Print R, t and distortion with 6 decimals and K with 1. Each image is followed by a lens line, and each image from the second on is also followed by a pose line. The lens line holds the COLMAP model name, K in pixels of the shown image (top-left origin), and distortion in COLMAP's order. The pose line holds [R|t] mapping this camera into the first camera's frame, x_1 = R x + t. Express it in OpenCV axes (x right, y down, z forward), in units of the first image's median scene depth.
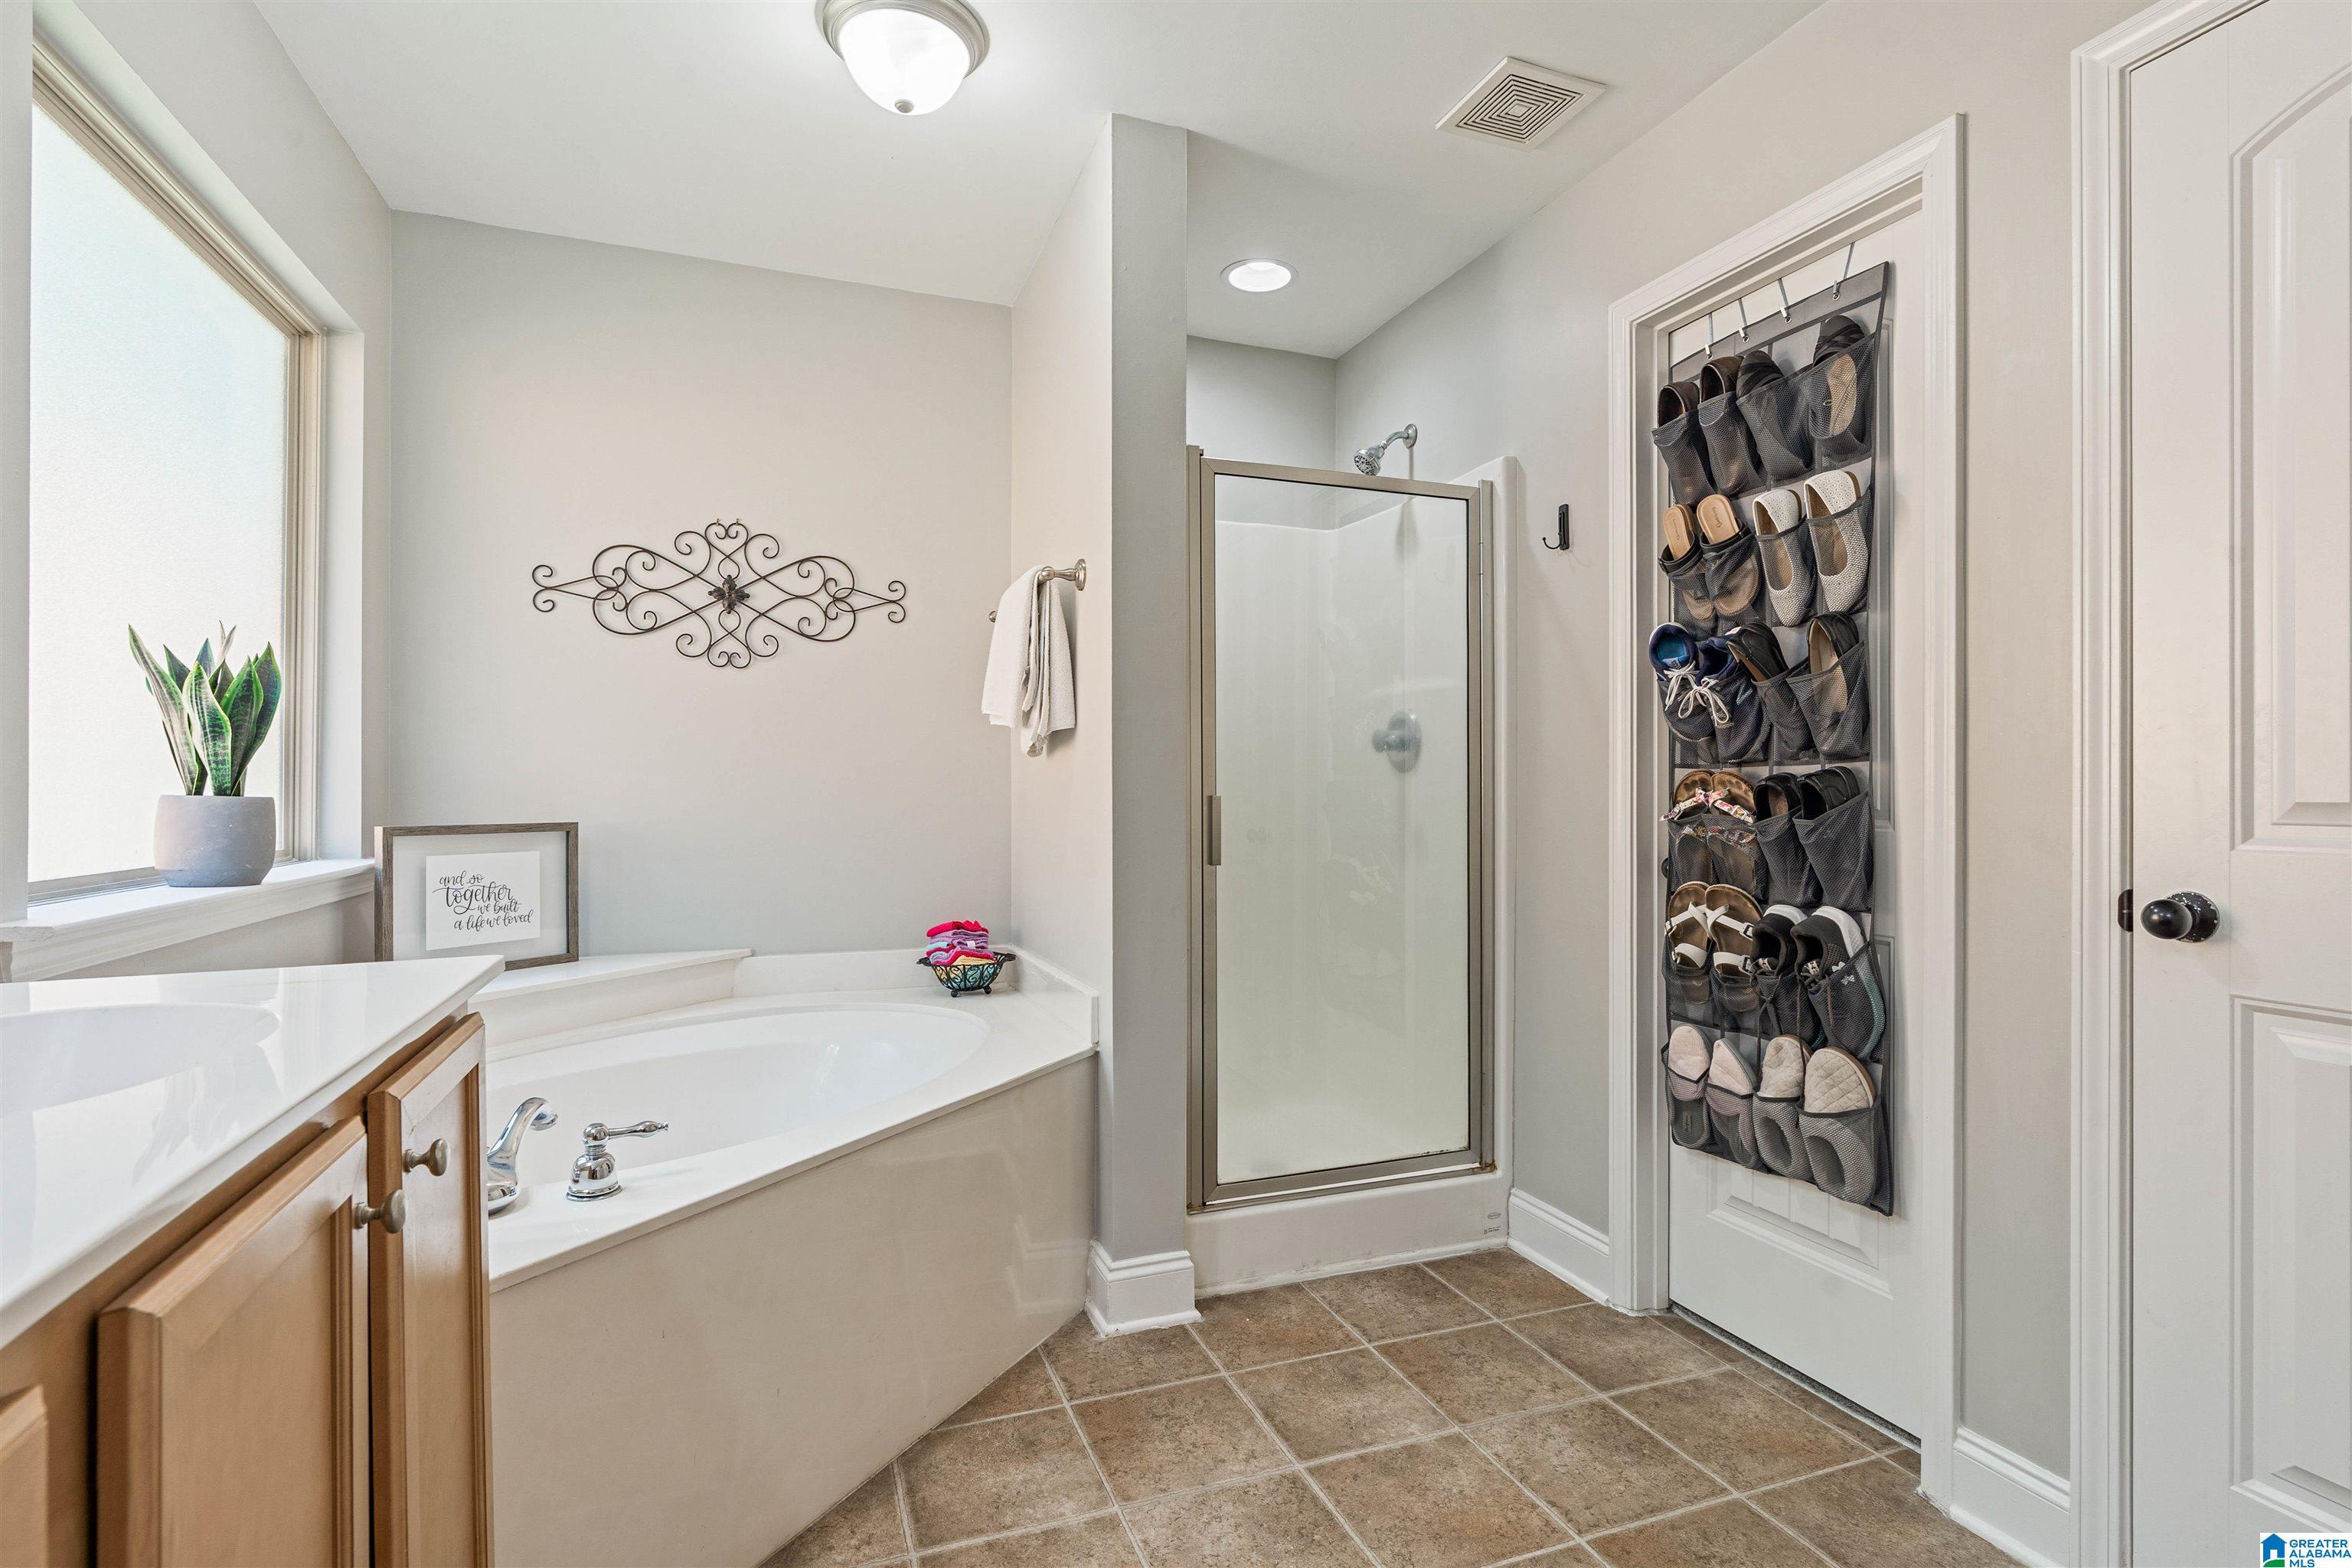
lens RADIAL K [[1100.4, 0, 1176.0], [0, 1100.4, 784.0], [0, 0, 1]] dist [-0.002279, -0.000254]
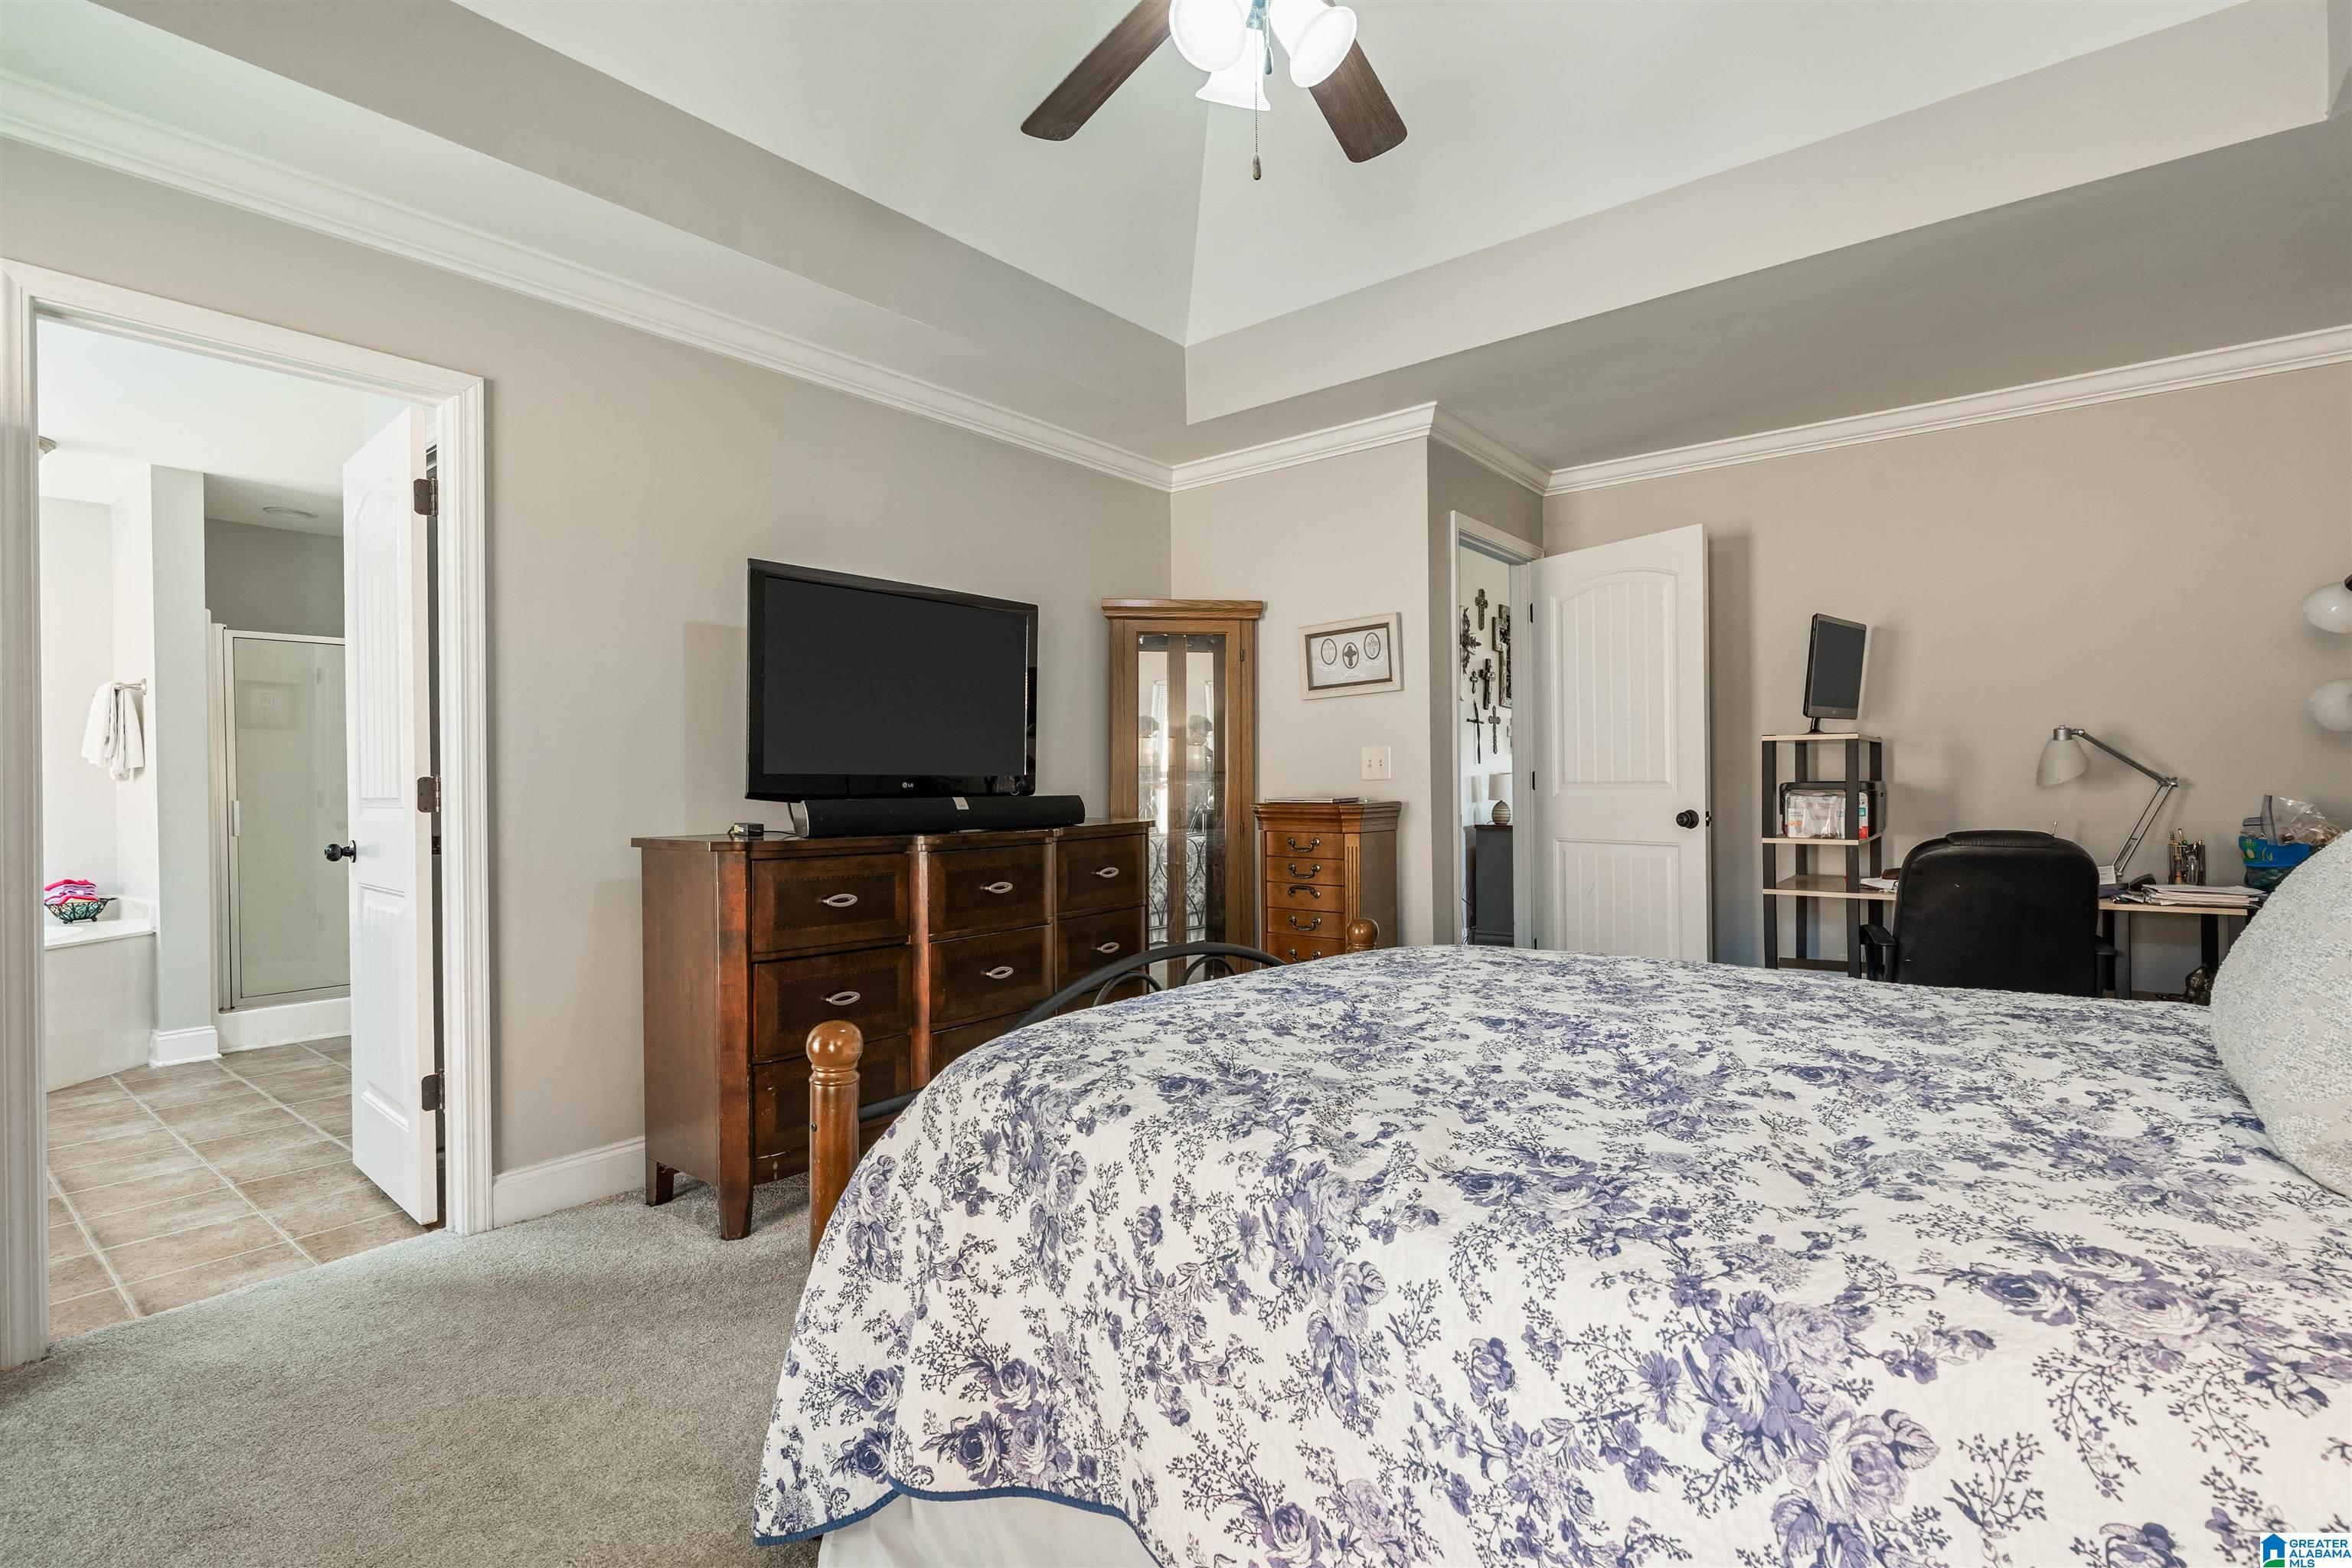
lens RADIAL K [[1092.3, 0, 1185.8], [0, 1092.3, 780.8], [0, 0, 1]] dist [-0.008379, 0.000707]
pose [[0.855865, -0.013904, 0.517012, 0.477993], [0.014746, 0.999888, 0.002478, -0.004588], [-0.516989, 0.005503, 0.855975, -1.520114]]
